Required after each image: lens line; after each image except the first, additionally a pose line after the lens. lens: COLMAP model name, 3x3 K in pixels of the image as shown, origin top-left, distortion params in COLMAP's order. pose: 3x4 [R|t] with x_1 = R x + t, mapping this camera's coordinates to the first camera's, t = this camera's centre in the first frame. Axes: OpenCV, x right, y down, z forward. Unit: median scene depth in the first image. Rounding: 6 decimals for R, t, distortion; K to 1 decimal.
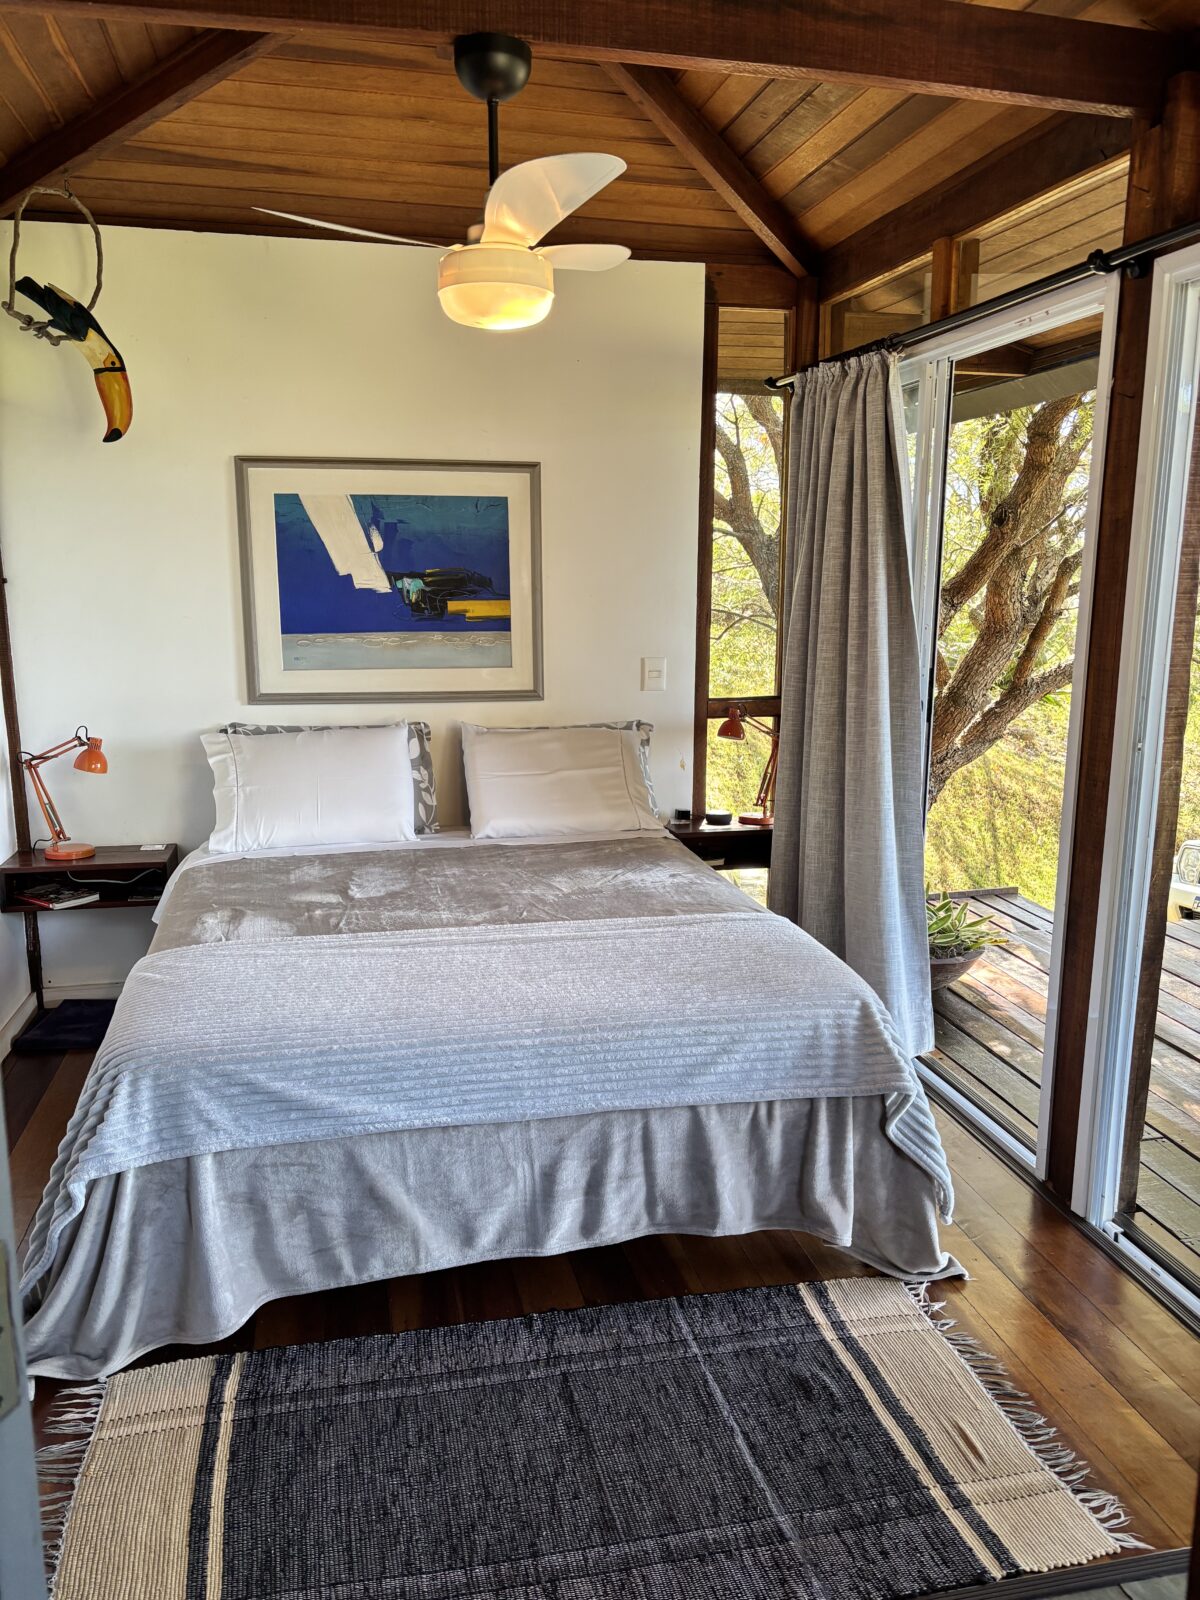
lens RADIAL K [[1206.7, 0, 600.0], [0, 1206.7, 800.0], [0, 0, 1]] dist [0.073030, -0.096199]
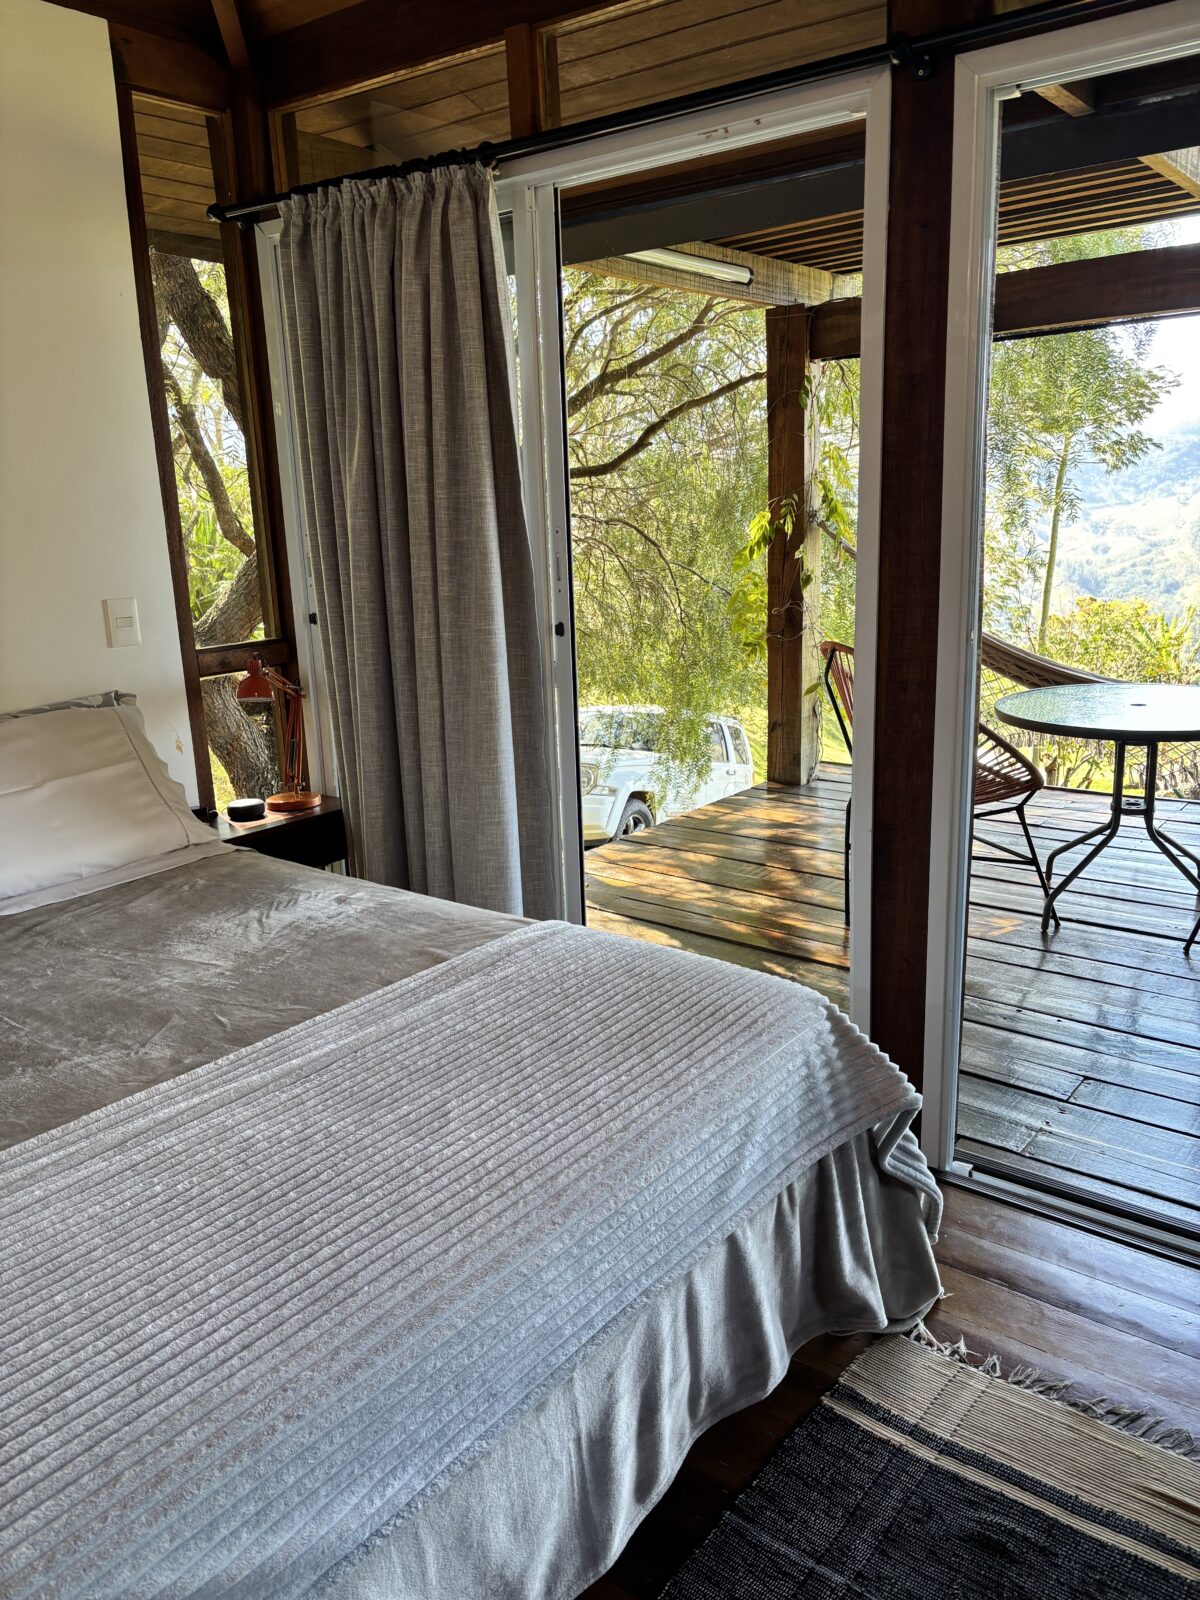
lens RADIAL K [[1206.7, 0, 600.0], [0, 1206.7, 800.0], [0, 0, 1]] dist [0.073030, -0.096199]
pose [[0.769267, -0.175170, 0.614446, -0.247319], [0.146958, 0.984409, 0.096655, -0.041033], [-0.621798, 0.015945, 0.783016, 0.366561]]
